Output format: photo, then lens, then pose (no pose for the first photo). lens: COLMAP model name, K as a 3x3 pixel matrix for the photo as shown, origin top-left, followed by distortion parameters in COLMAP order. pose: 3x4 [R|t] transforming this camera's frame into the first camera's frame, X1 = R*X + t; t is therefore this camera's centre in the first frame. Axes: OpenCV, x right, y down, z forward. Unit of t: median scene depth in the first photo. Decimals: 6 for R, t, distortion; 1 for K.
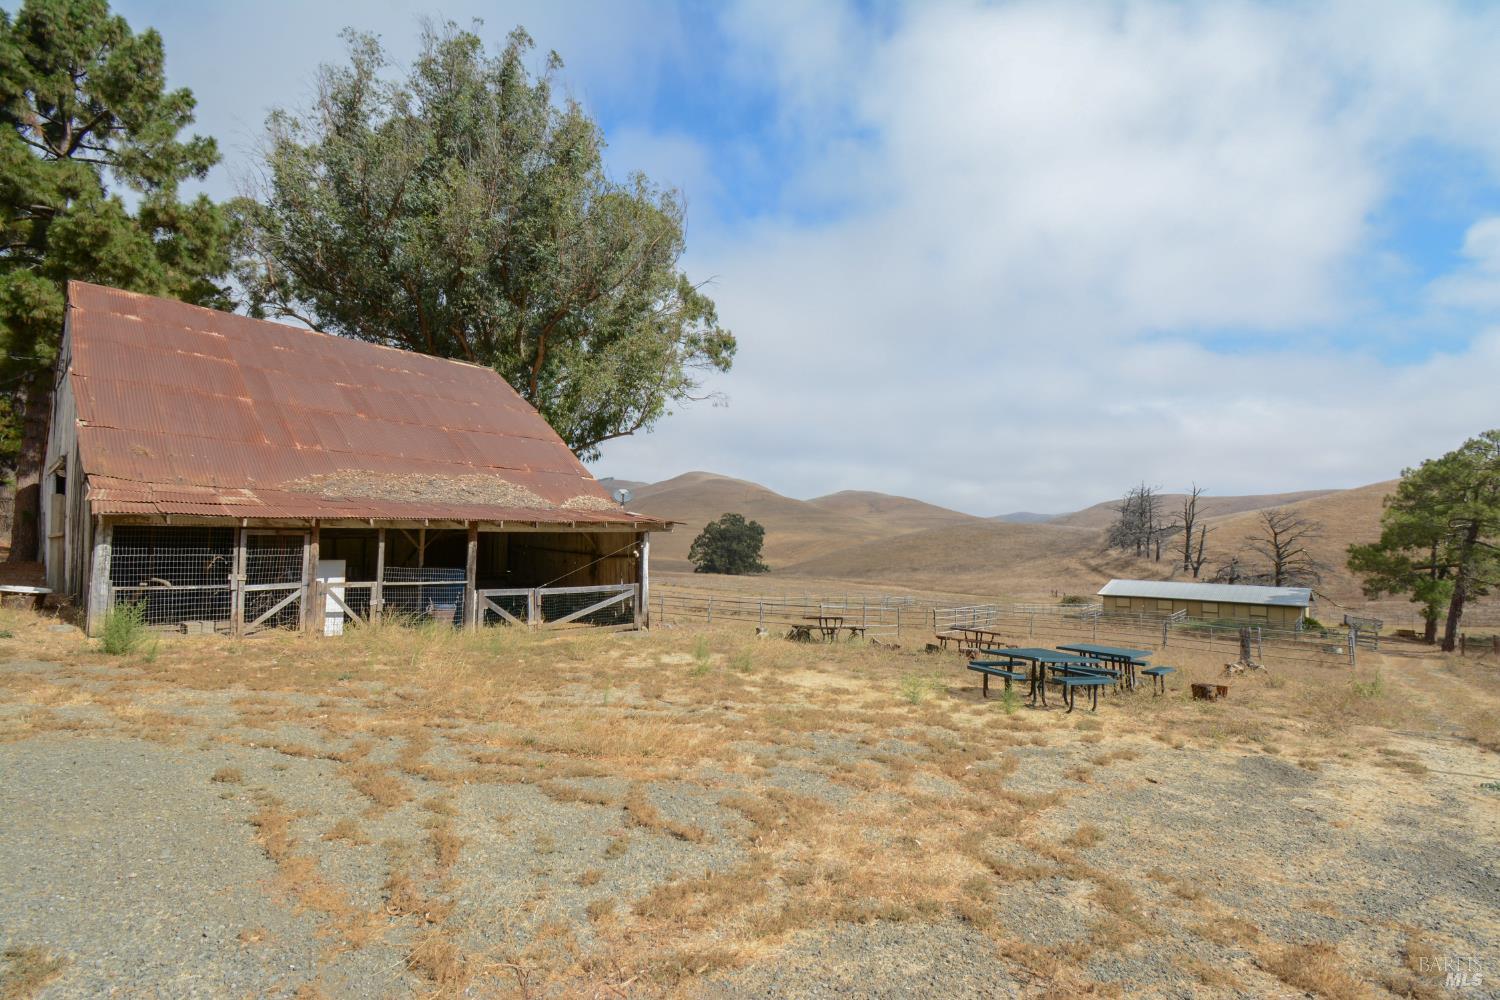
lens RADIAL K [[673.0, 0, 754.0], [0, 673.0, 498.6], [0, 0, 1]] dist [0.009221, -0.022109]
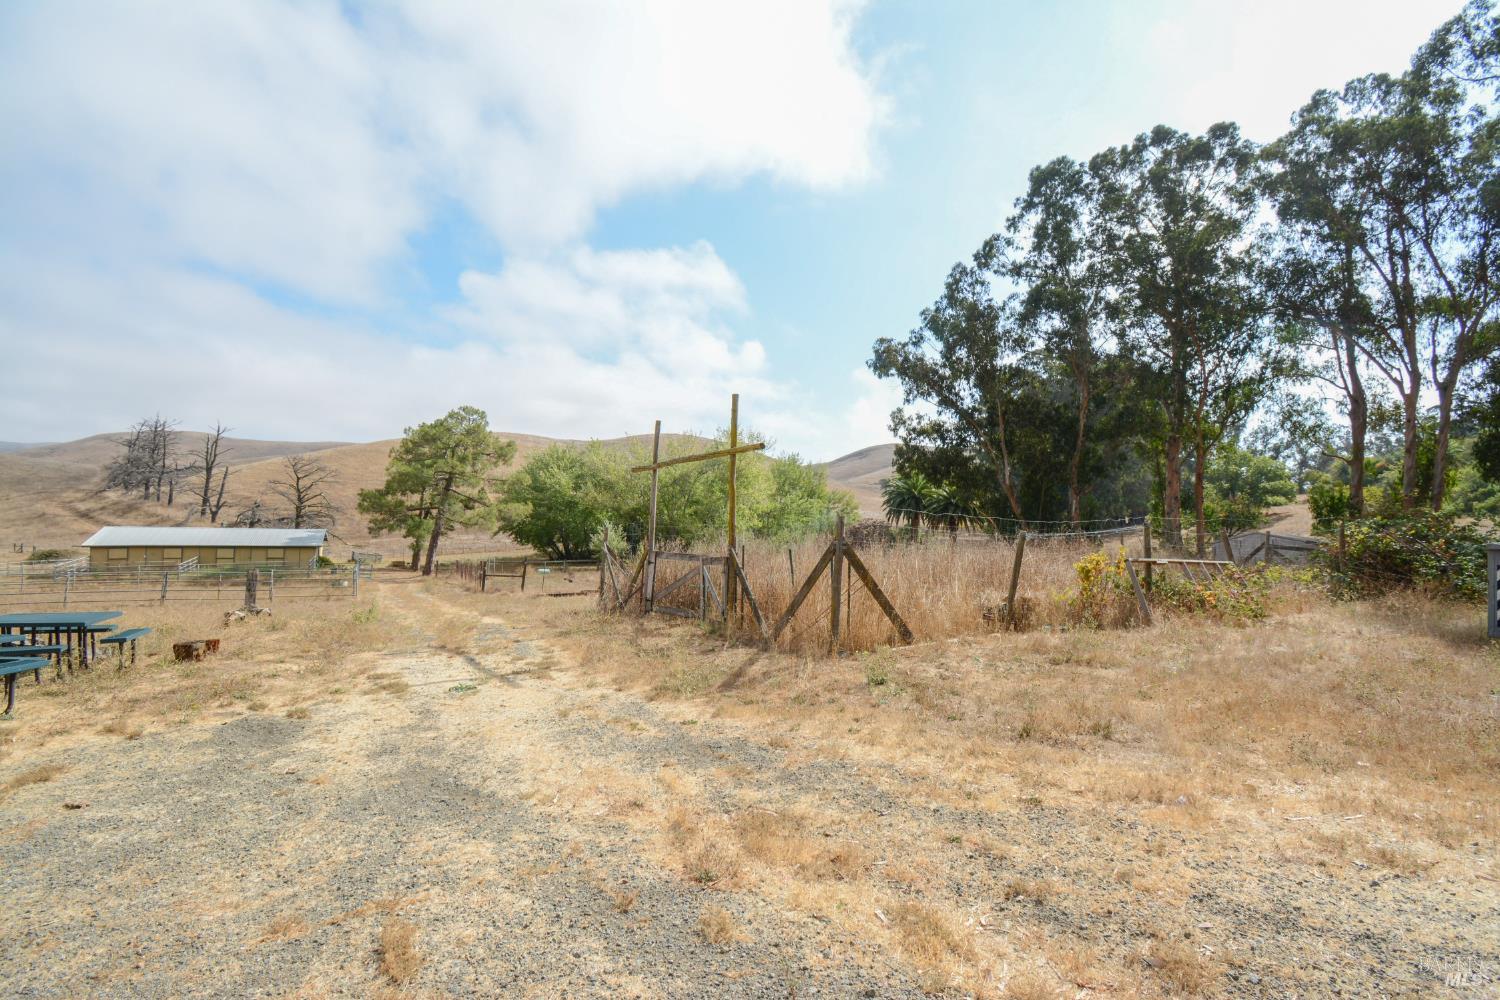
lens RADIAL K [[673.0, 0, 754.0], [0, 673.0, 498.6], [0, 0, 1]] dist [0.009221, -0.022109]
pose [[0.310827, 0.007017, 0.950440, 0.072329], [-0.085590, 0.996117, 0.020636, 0.017072], [-0.946605, -0.087762, 0.310221, 0.072859]]
